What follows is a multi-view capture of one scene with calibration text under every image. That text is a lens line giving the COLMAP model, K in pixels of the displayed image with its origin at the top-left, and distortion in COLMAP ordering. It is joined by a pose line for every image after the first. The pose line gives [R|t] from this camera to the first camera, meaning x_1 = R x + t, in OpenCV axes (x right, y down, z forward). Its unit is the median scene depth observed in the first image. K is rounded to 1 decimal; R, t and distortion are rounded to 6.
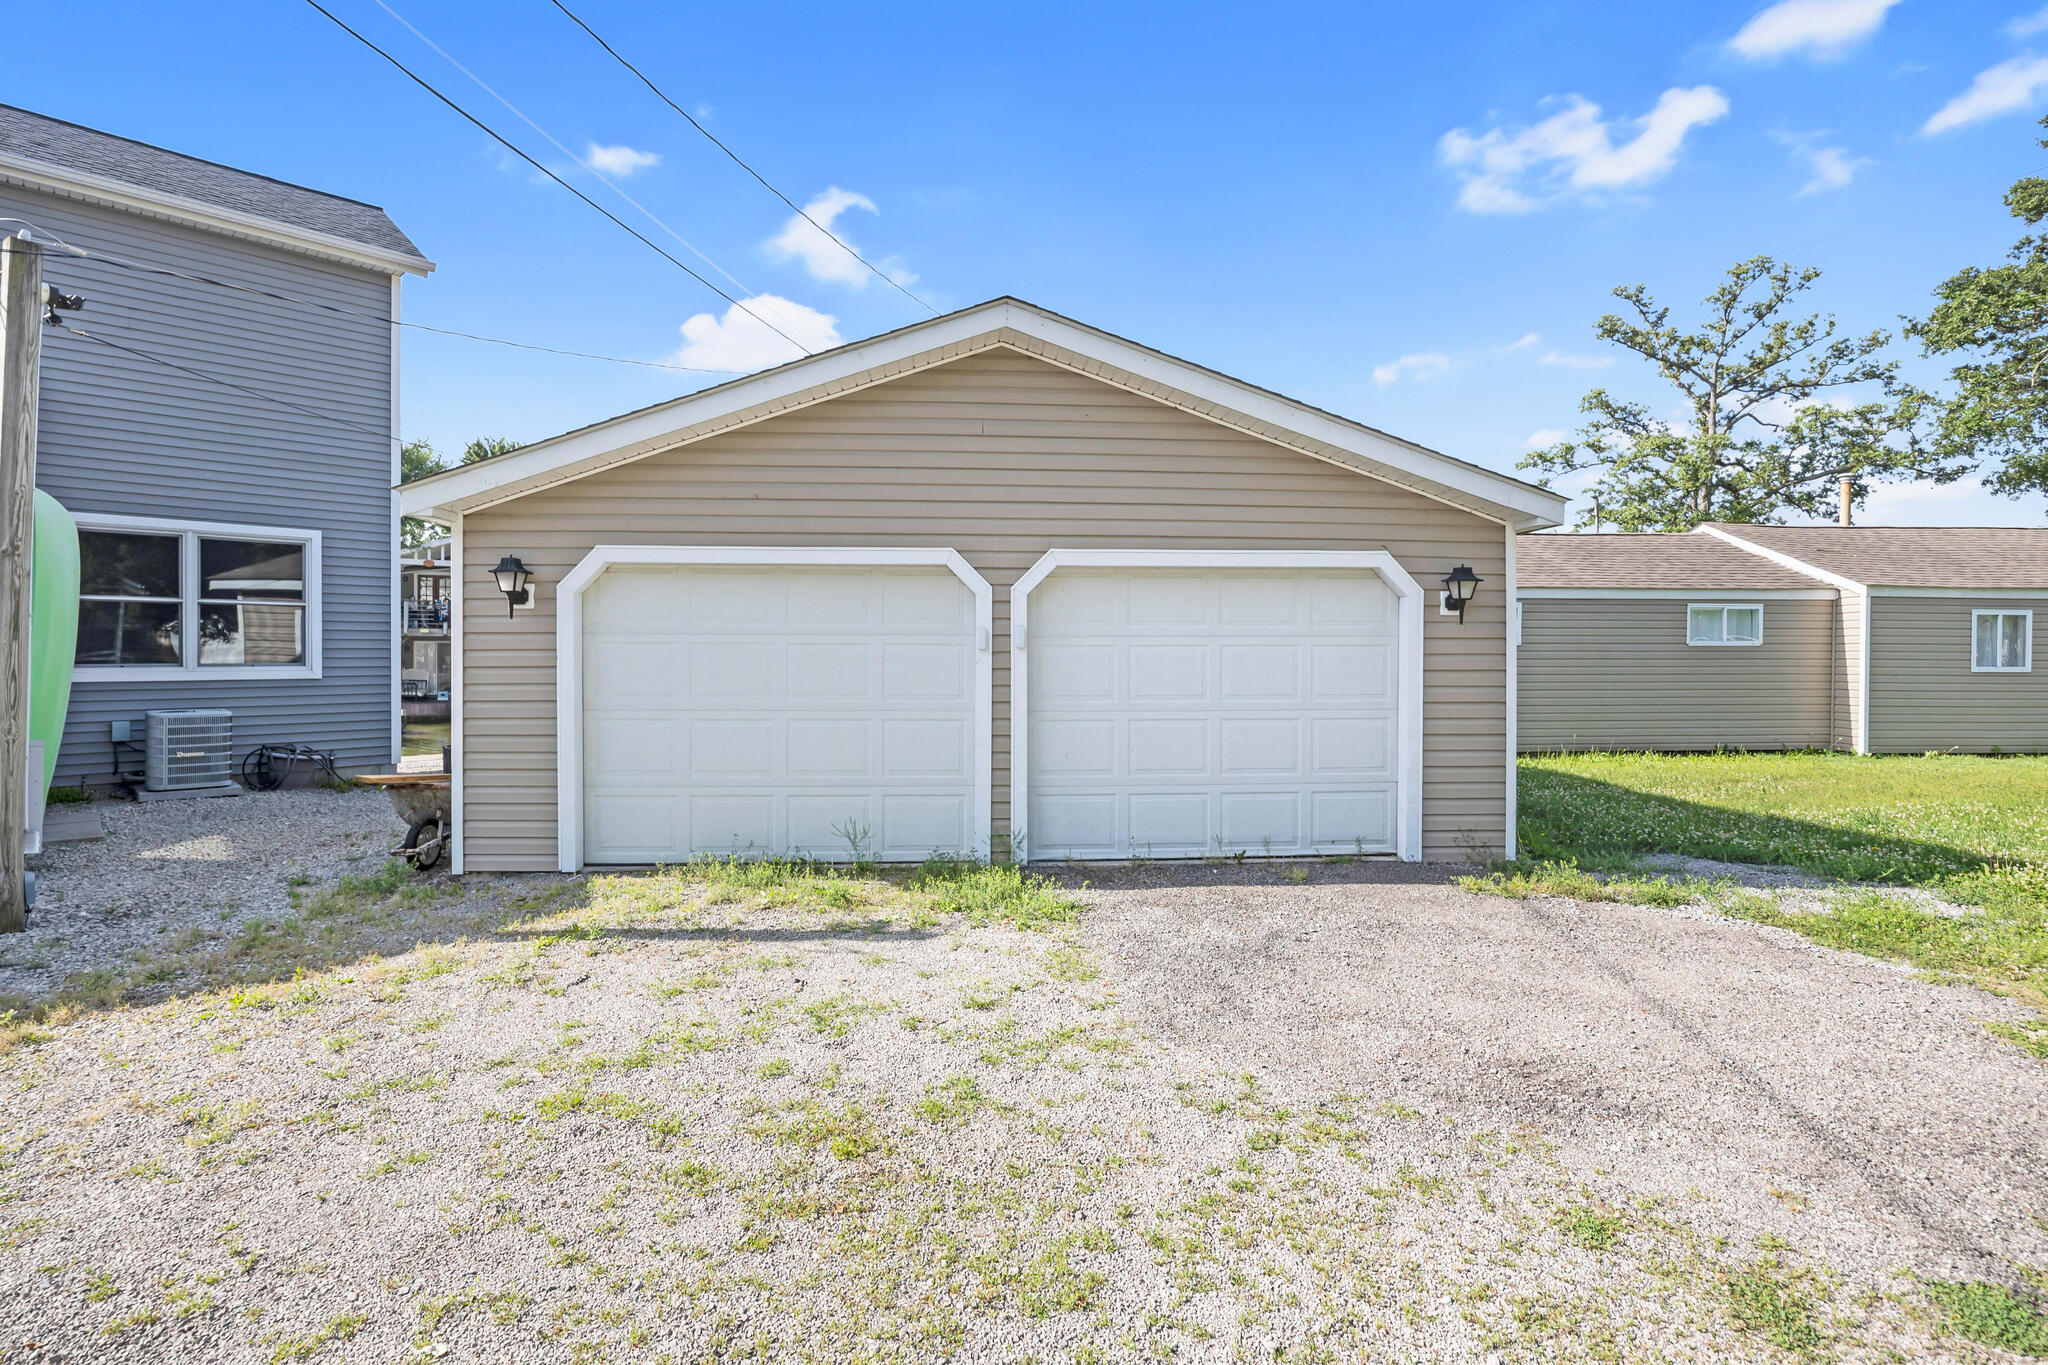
lens RADIAL K [[956.2, 0, 1039.5], [0, 956.2, 638.8], [0, 0, 1]] dist [-0.020556, 0.000285]
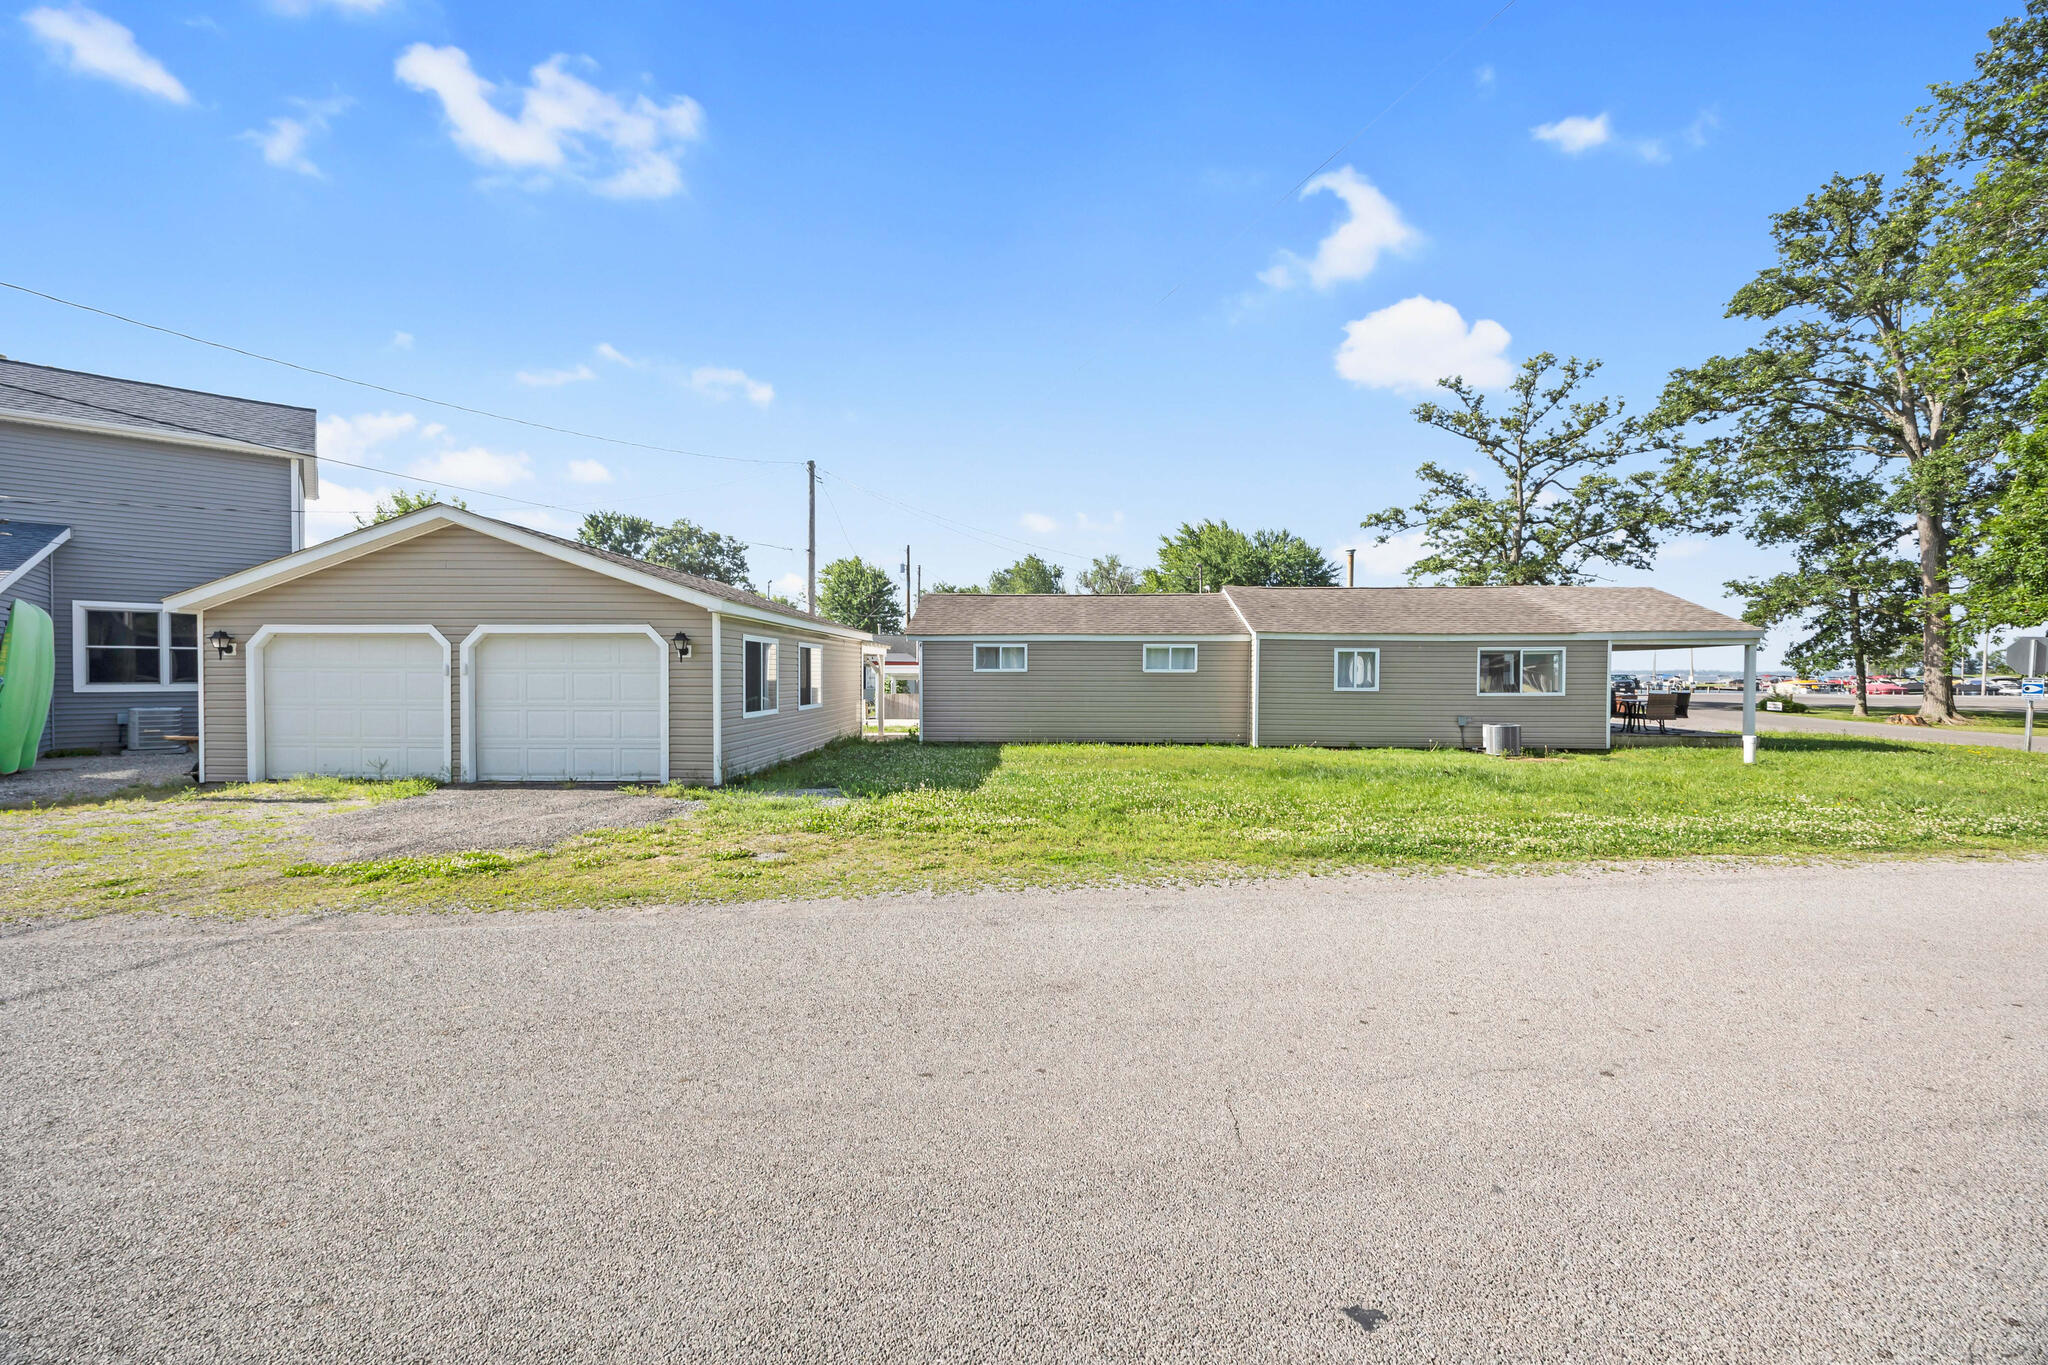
lens RADIAL K [[789.1, 0, 1024.0], [0, 789.1, 679.0], [0, 0, 1]] dist [-0.009153, 0.000749]
pose [[0.996908, 0.001848, -0.078552, 0.164530], [-0.000360, 0.999820, 0.018962, -0.001690], [0.078573, -0.018875, 0.996730, -0.070979]]
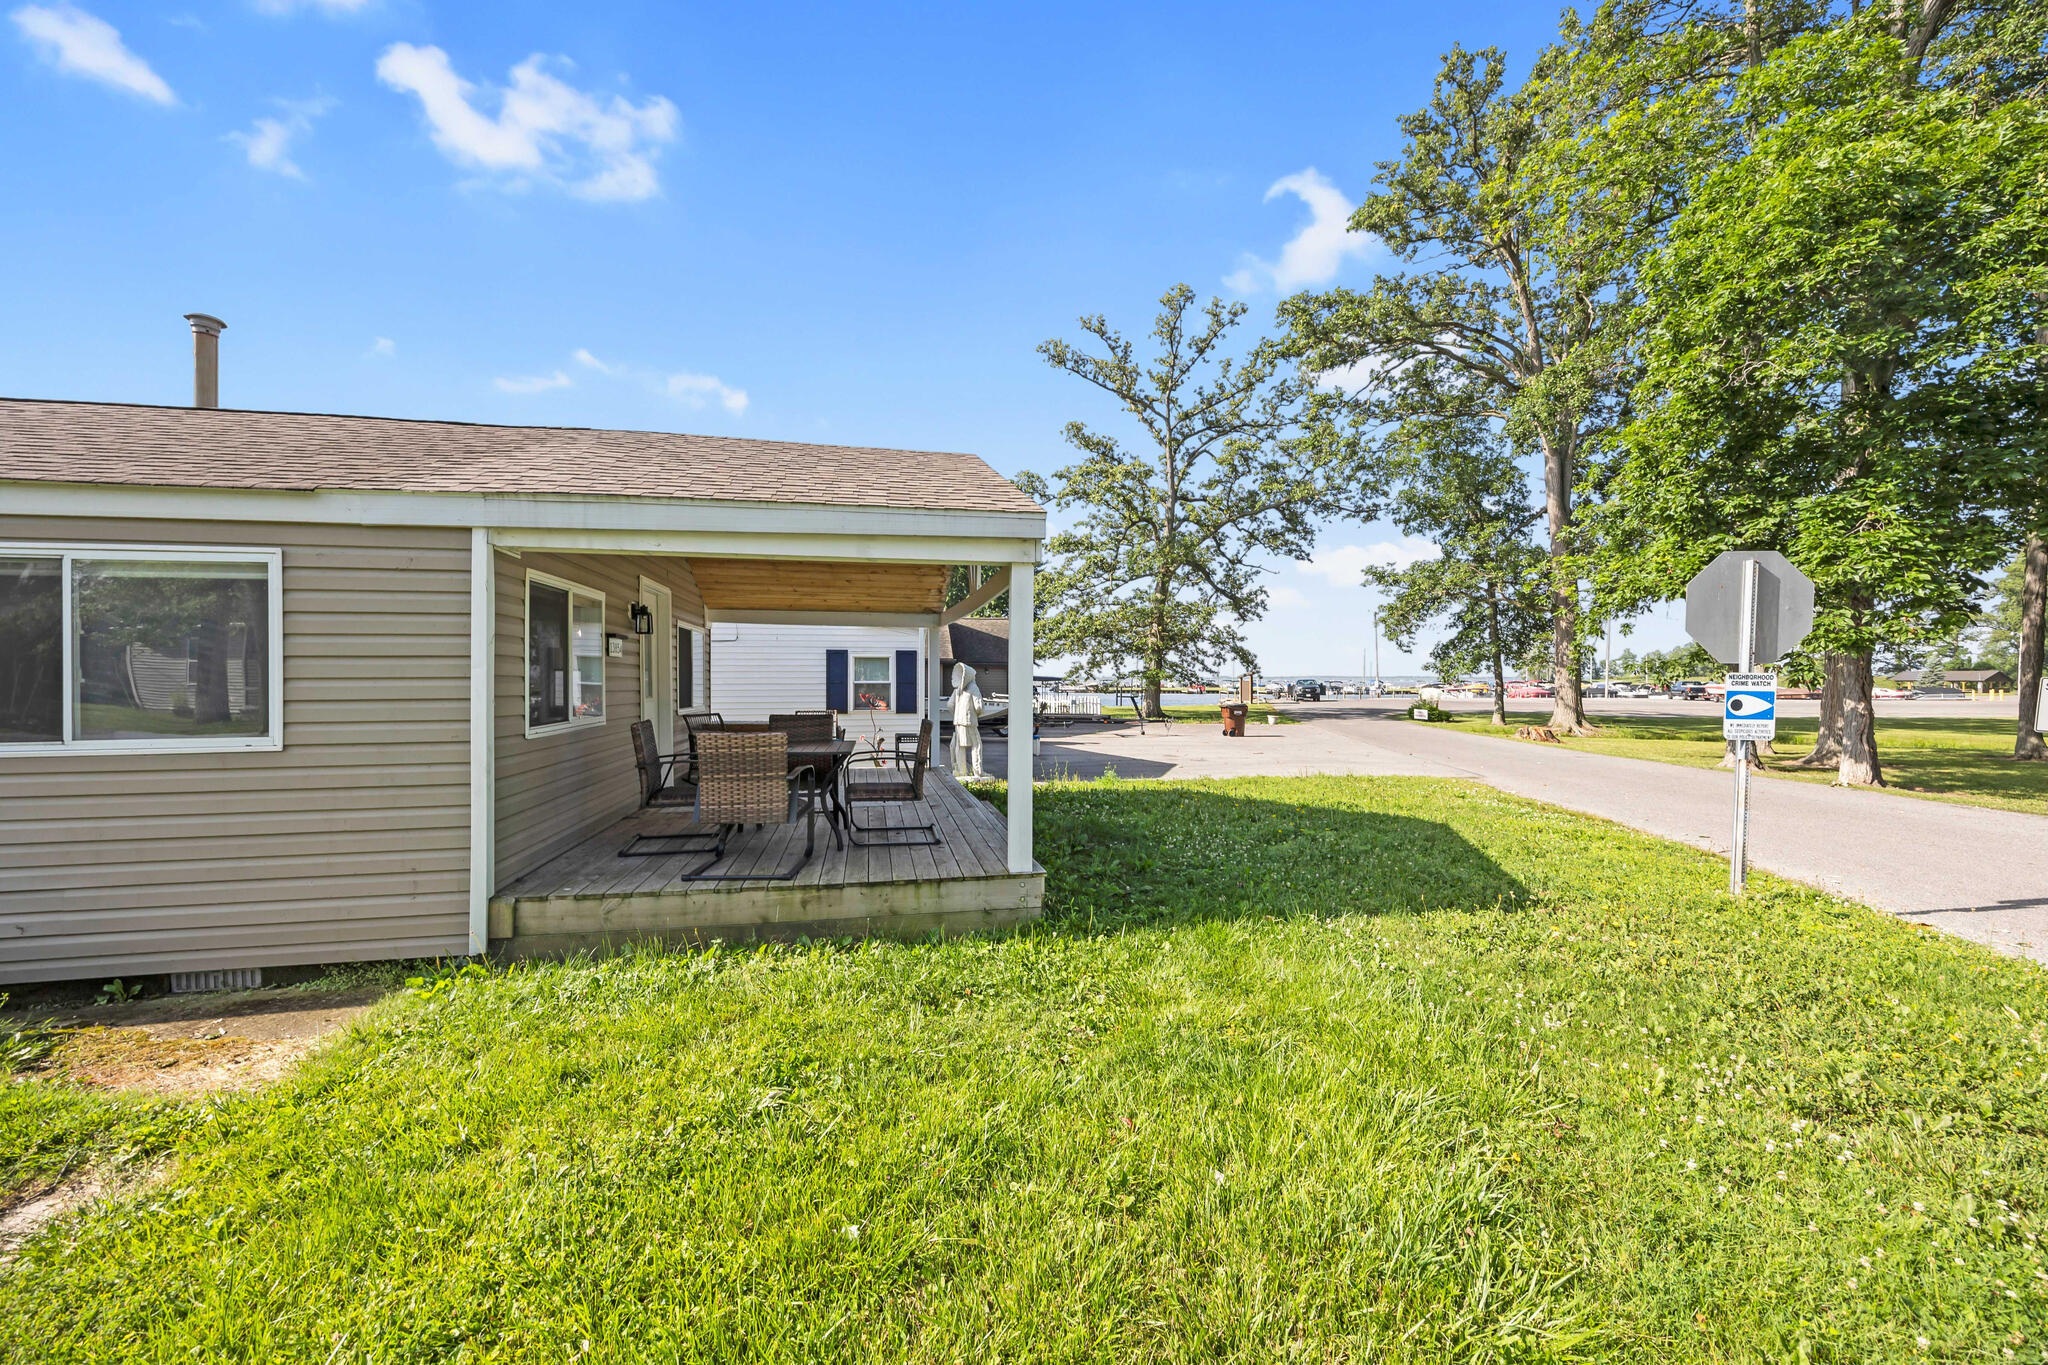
lens RADIAL K [[789.1, 0, 1020.7], [0, 789.1, 677.8], [0, 0, 1]] dist [-0.009153, 0.000749]
pose [[0.985525, 0.003046, 0.169505, 0.433882], [-0.005053, 0.999922, 0.011408, 0.003107], [-0.169457, -0.012099, 0.985463, 0.189378]]
